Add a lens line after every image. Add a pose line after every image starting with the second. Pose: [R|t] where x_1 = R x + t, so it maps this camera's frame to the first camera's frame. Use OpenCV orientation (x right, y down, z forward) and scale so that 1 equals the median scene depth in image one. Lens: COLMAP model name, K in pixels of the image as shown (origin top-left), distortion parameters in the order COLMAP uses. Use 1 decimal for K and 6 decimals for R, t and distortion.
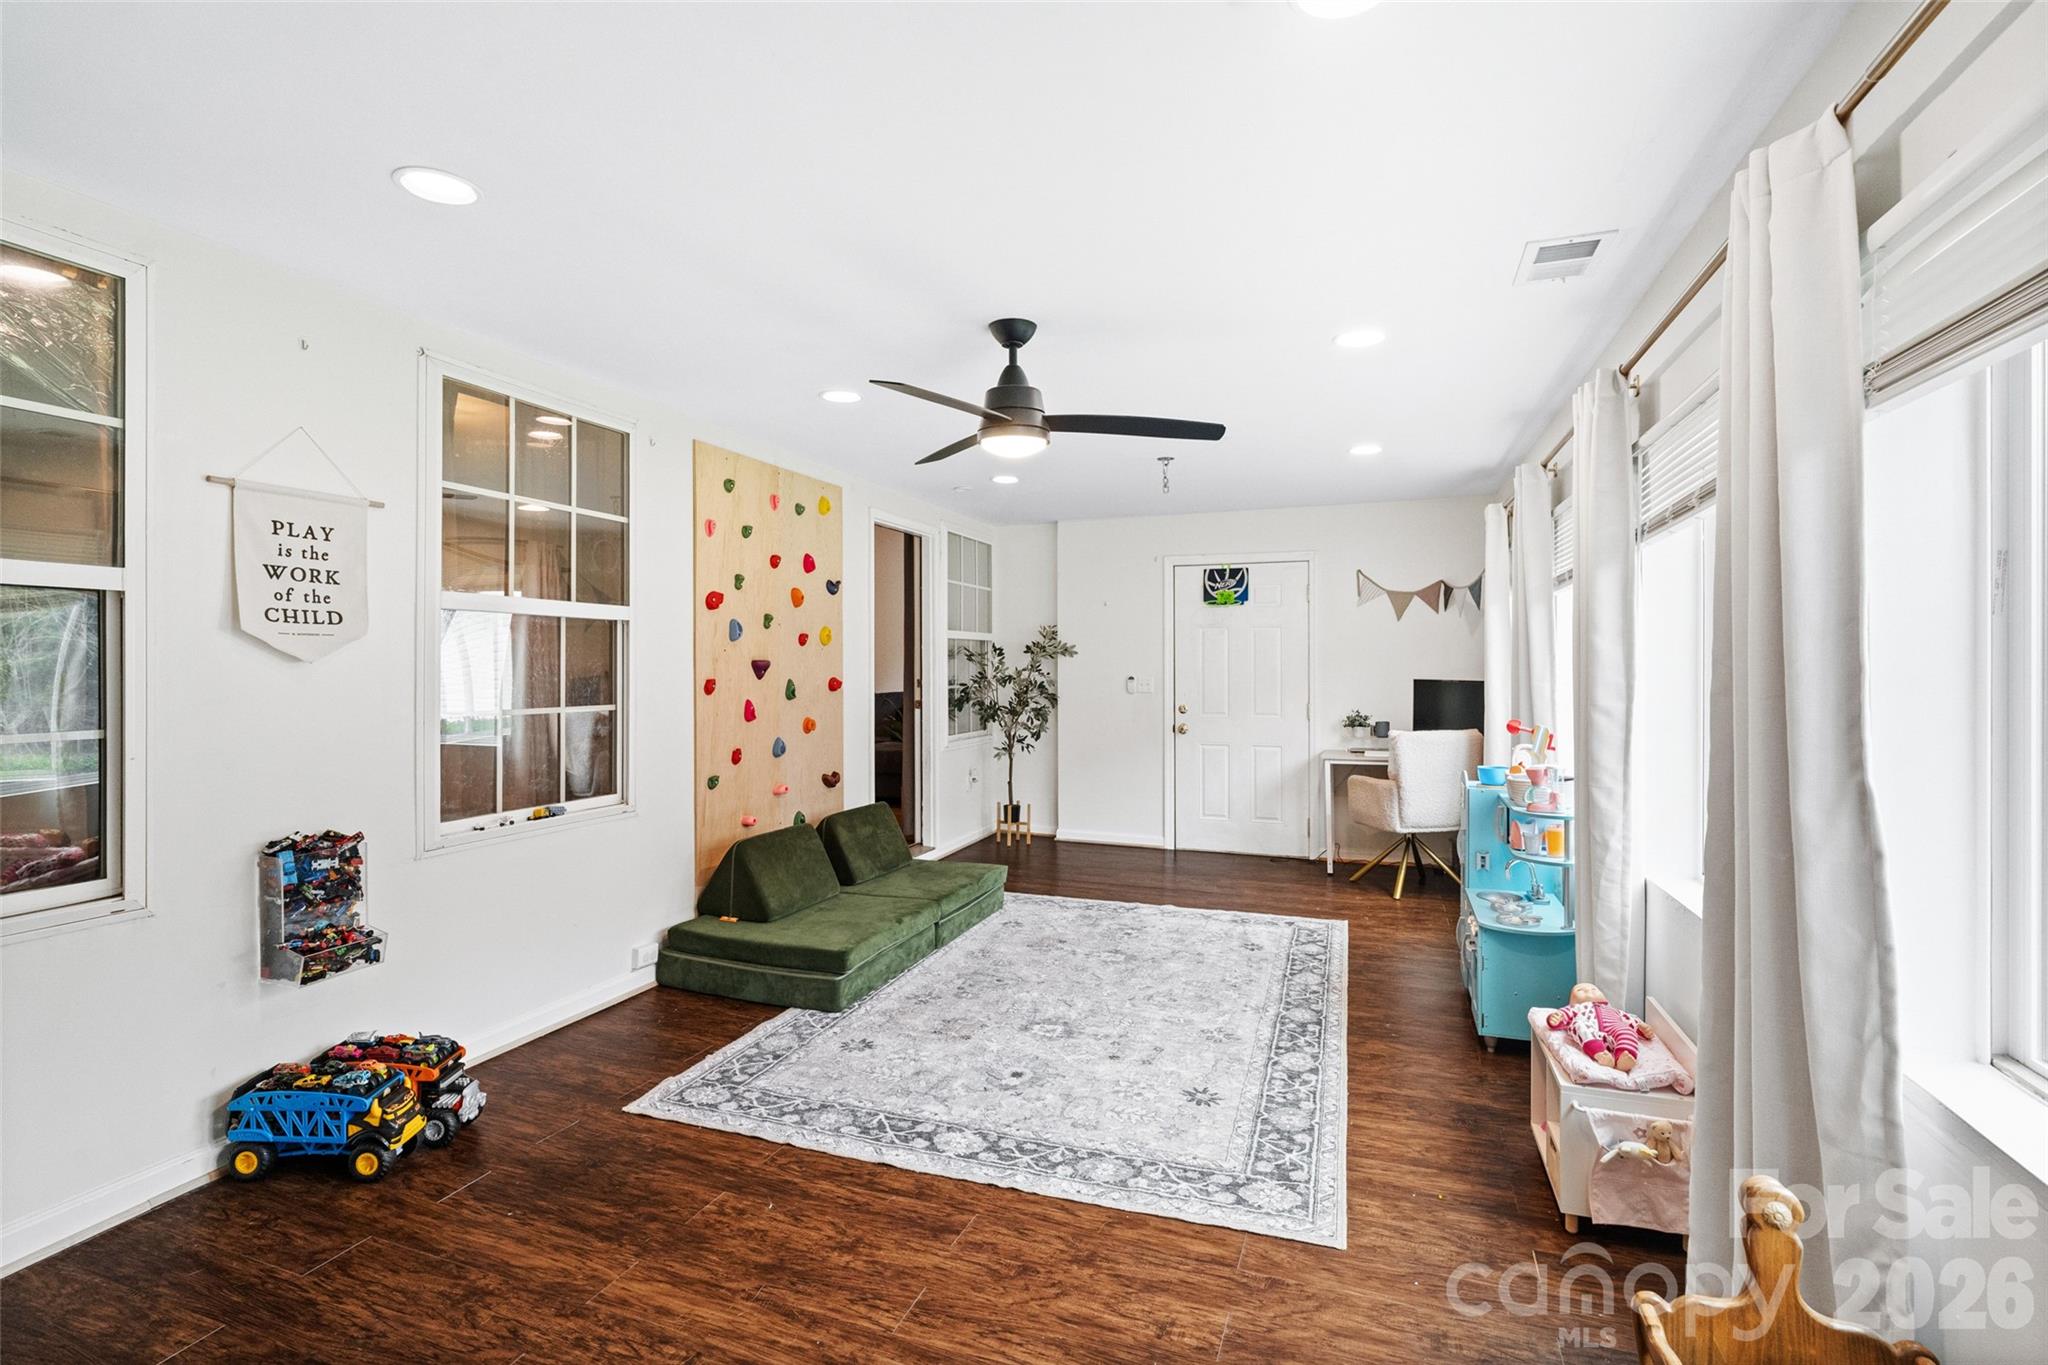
lens RADIAL K [[979.4, 0, 1022.6], [0, 979.4, 667.0], [0, 0, 1]] dist [-0.003553, 0.000404]
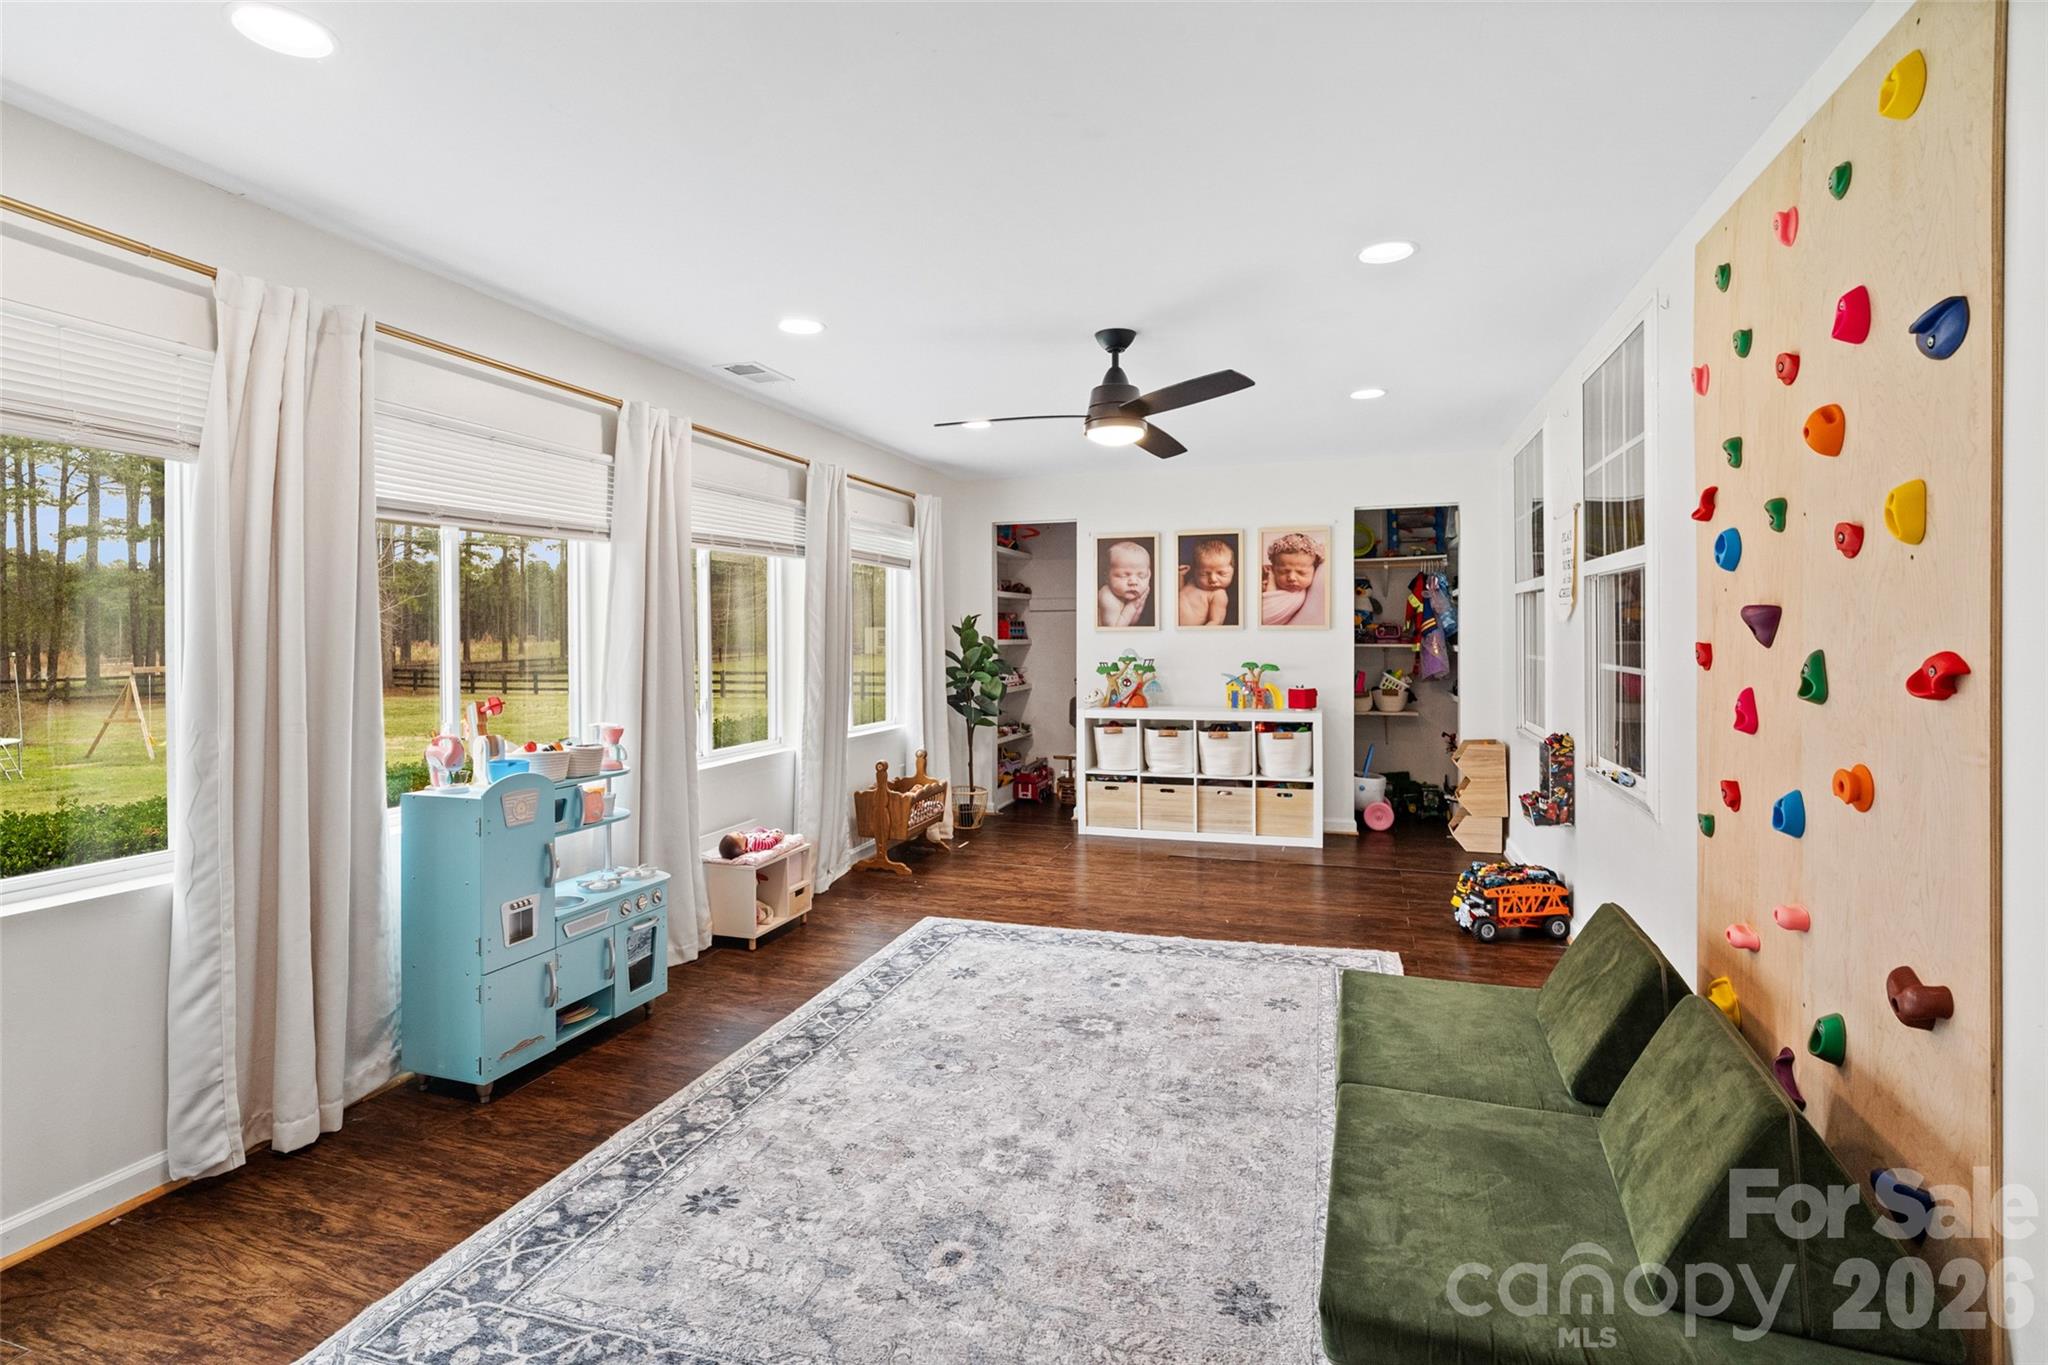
lens RADIAL K [[979.4, 0, 1022.6], [0, 979.4, 667.0], [0, 0, 1]] dist [-0.003553, 0.000404]
pose [[-0.999647, 0.006180, -0.025837, 0.132119], [0.005309, 0.999420, 0.033641, 0.007807], [0.026030, 0.033492, -0.999100, 2.169735]]
